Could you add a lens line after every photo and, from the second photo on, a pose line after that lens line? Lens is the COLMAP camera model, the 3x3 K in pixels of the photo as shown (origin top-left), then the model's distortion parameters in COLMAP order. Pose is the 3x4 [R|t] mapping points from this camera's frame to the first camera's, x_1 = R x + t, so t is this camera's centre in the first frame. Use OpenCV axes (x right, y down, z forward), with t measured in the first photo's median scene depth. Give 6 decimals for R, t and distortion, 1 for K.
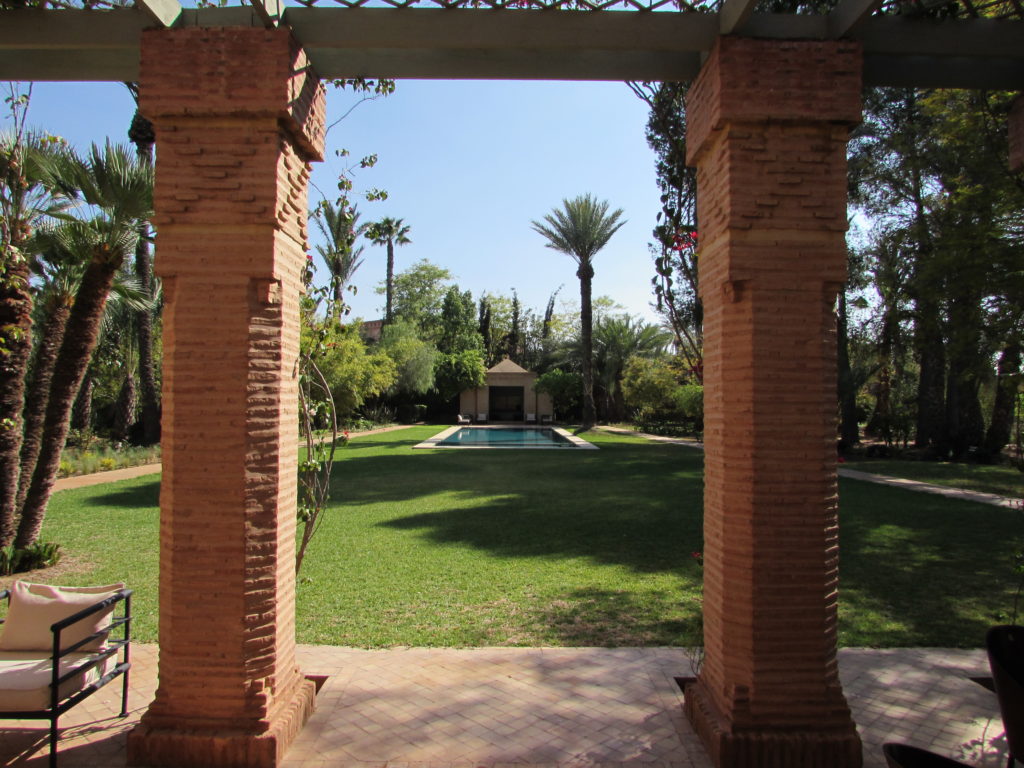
lens RADIAL K [[719.8, 0, 510.9], [0, 719.8, 385.3], [0, 0, 1]] dist [-0.042408, 0.015407]
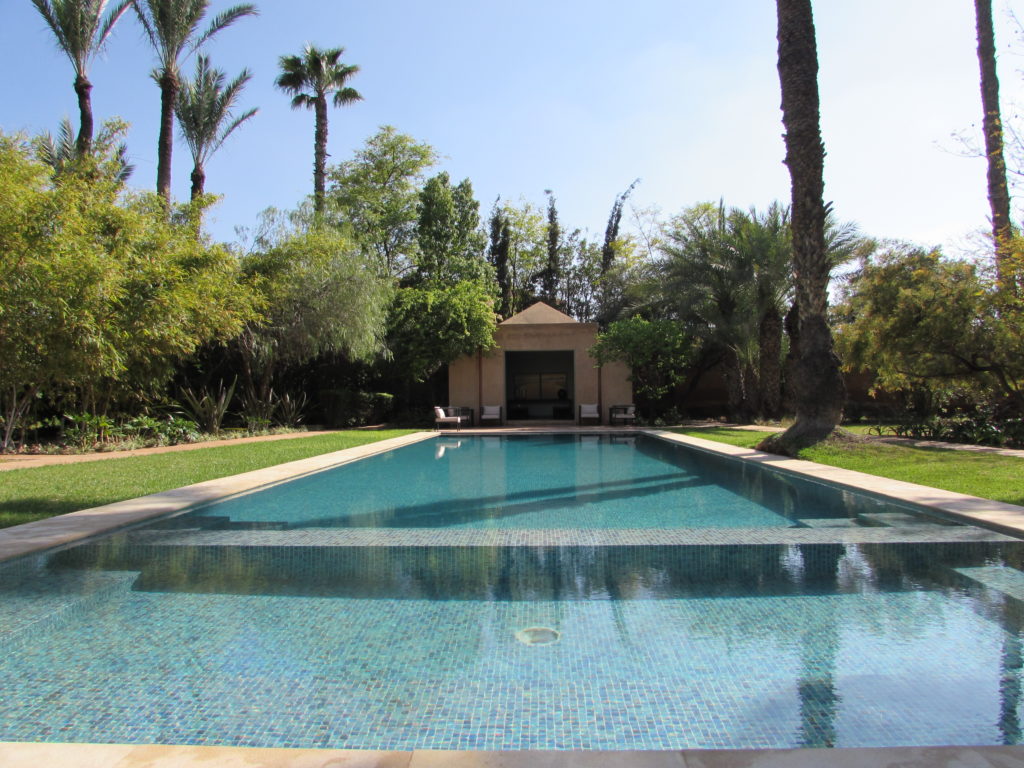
lens RADIAL K [[722.2, 0, 508.3], [0, 722.2, 385.4], [0, 0, 1]] dist [-0.041307, 0.030132]
pose [[0.998656, -0.017699, -0.048718, -0.003970], [0.017284, 0.999811, -0.008936, 0.032766], [0.048867, 0.008082, 0.998773, 0.543582]]
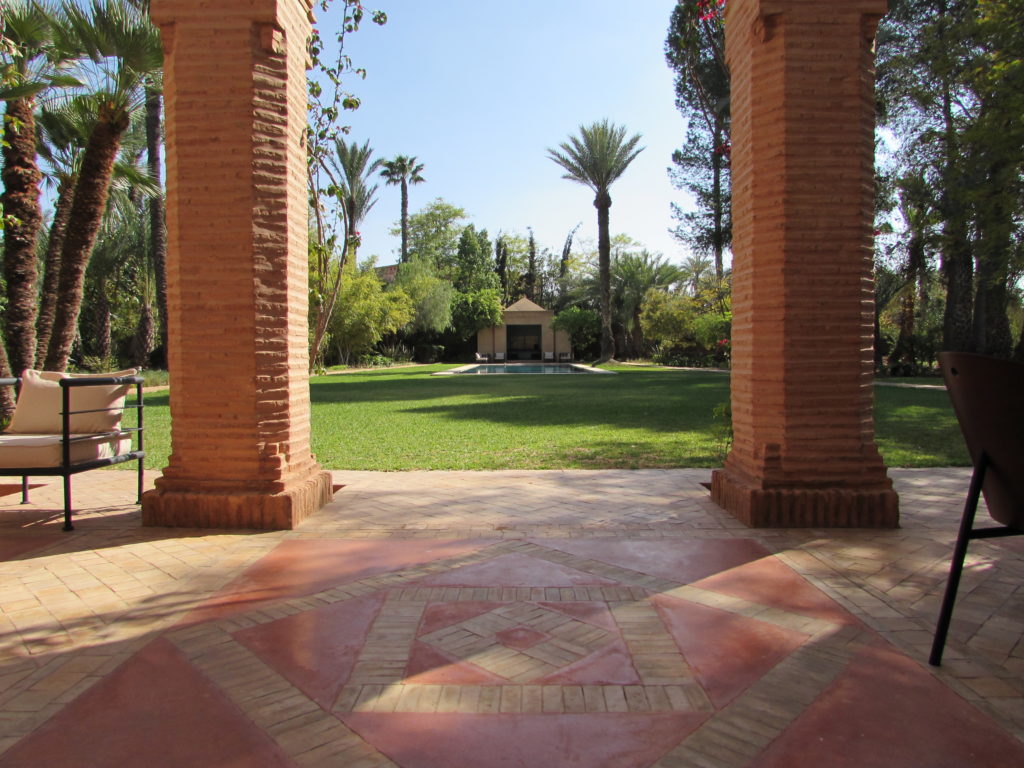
lens RADIAL K [[719.8, 0, 510.9], [0, 719.8, 385.3], [0, 0, 1]] dist [-0.042408, 0.015407]
pose [[0.999611, -0.012357, -0.025015, -0.000236], [0.013968, 0.997770, 0.065274, 0.021508], [0.024152, -0.065598, 0.997554, 0.002792]]
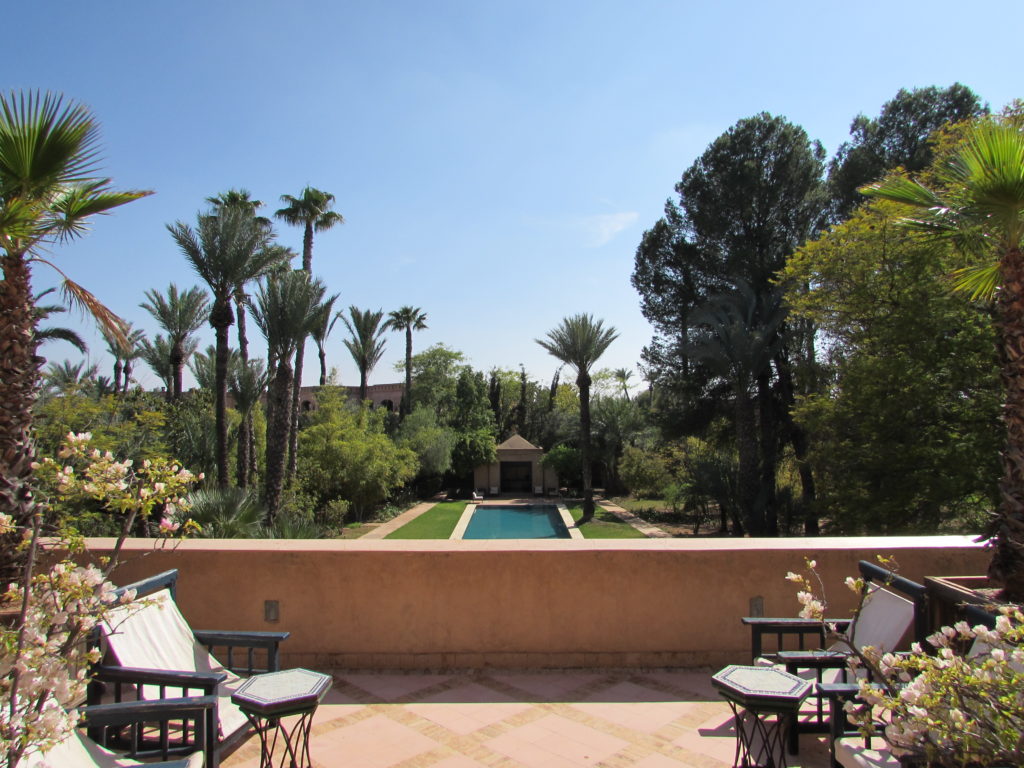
lens RADIAL K [[719.8, 0, 510.9], [0, 719.8, 385.3], [0, 0, 1]] dist [-0.042408, 0.015407]
pose [[0.999846, -0.012571, -0.012258, 0.001231], [0.012274, 0.999635, -0.024078, -0.098048], [0.012556, 0.023924, 0.999635, -0.115440]]
